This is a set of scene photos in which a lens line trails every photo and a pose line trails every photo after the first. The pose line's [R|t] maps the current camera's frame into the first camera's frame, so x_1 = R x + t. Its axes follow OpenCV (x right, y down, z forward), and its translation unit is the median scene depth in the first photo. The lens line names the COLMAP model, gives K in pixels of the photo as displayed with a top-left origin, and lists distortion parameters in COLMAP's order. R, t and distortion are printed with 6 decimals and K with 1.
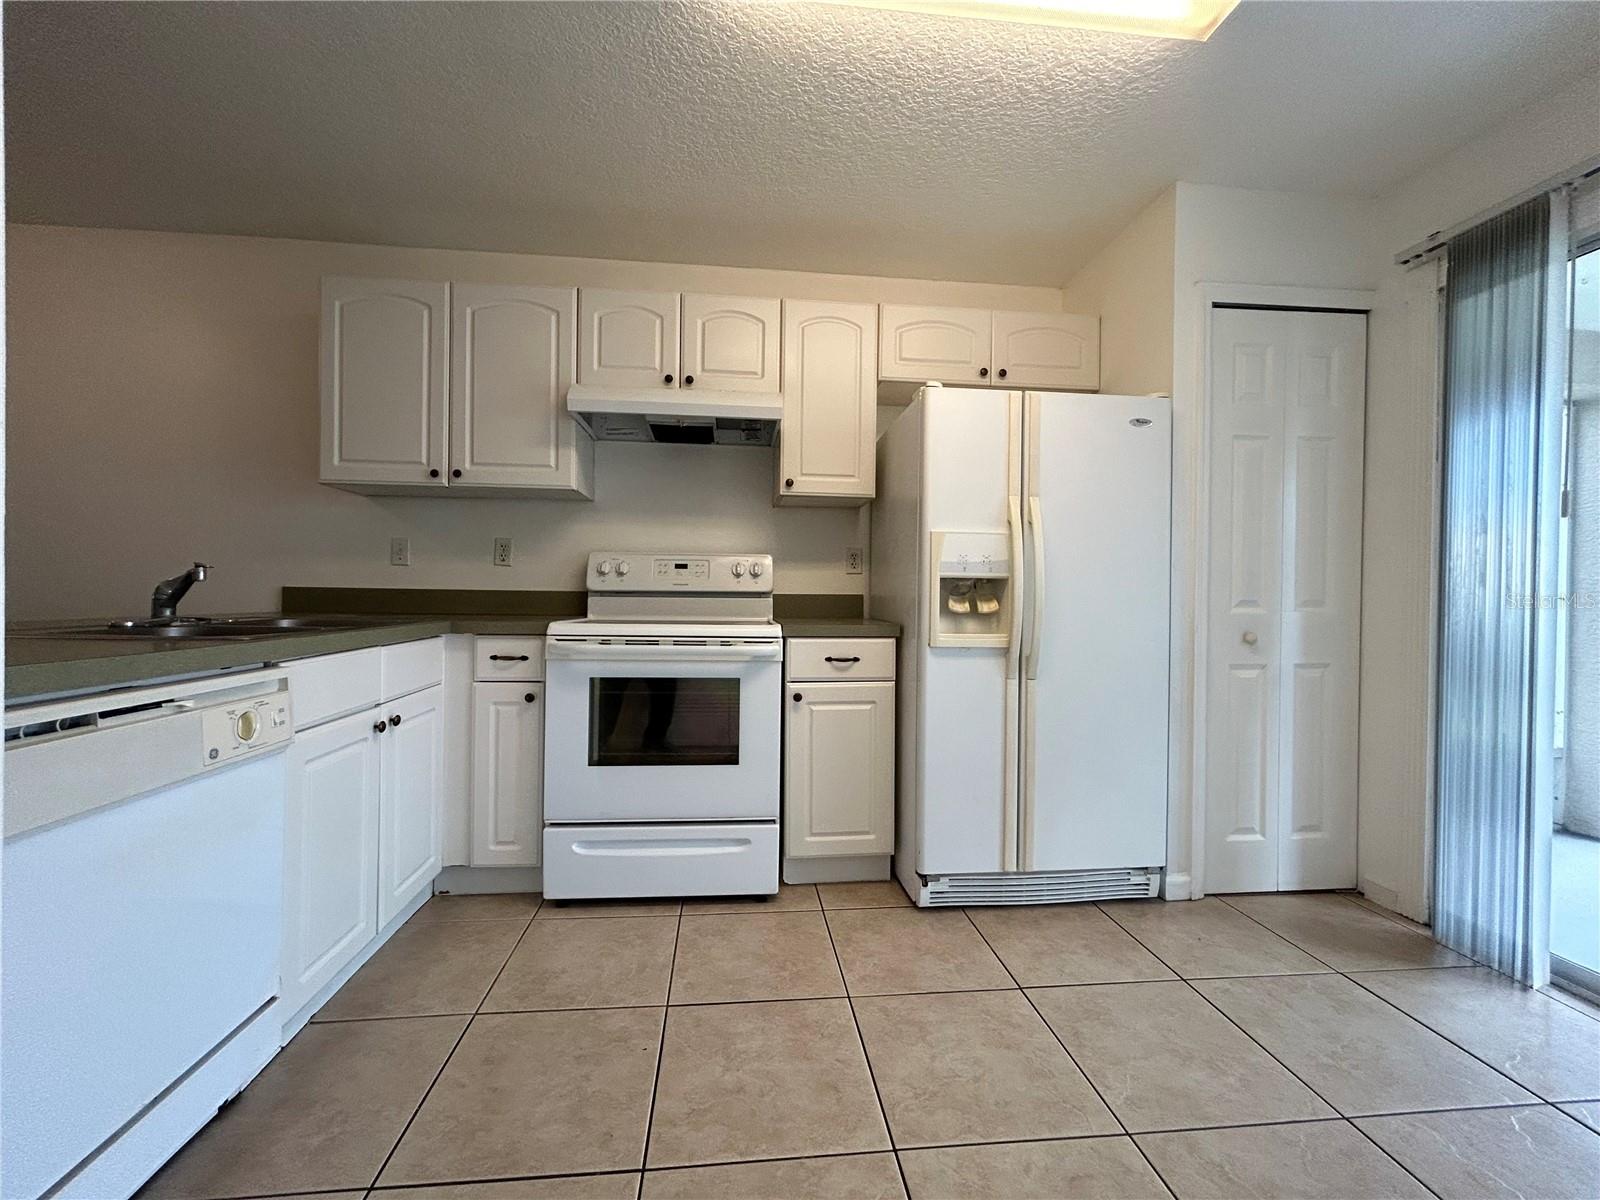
lens RADIAL K [[646.3, 0, 800.0], [0, 646.3, 600.0], [0, 0, 1]] dist [-0.000914, -0.000099]
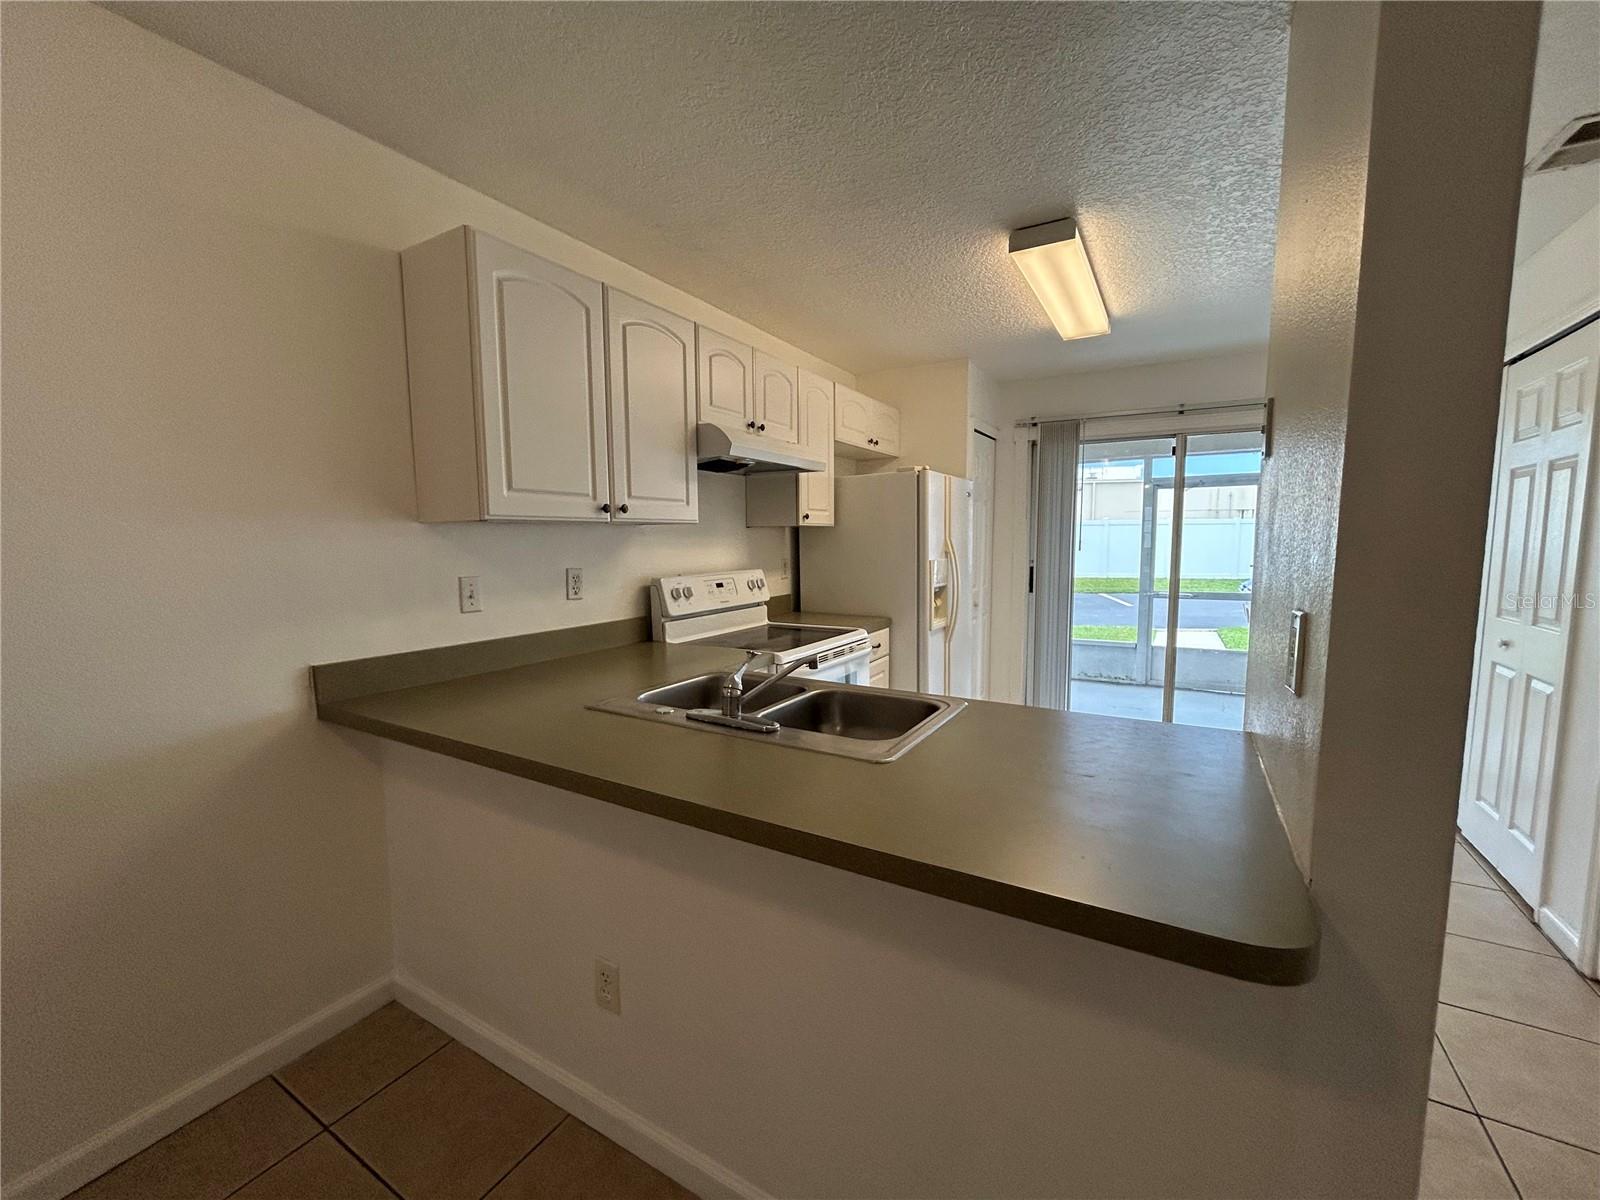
lens RADIAL K [[646.3, 0, 800.0], [0, 646.3, 600.0], [0, 0, 1]] dist [-0.000914, -0.000099]
pose [[0.587165, -0.095722, 0.803787, -1.065297], [0.018564, 0.994315, 0.104851, -0.150339], [-0.809254, -0.046643, 0.585604, 0.251371]]
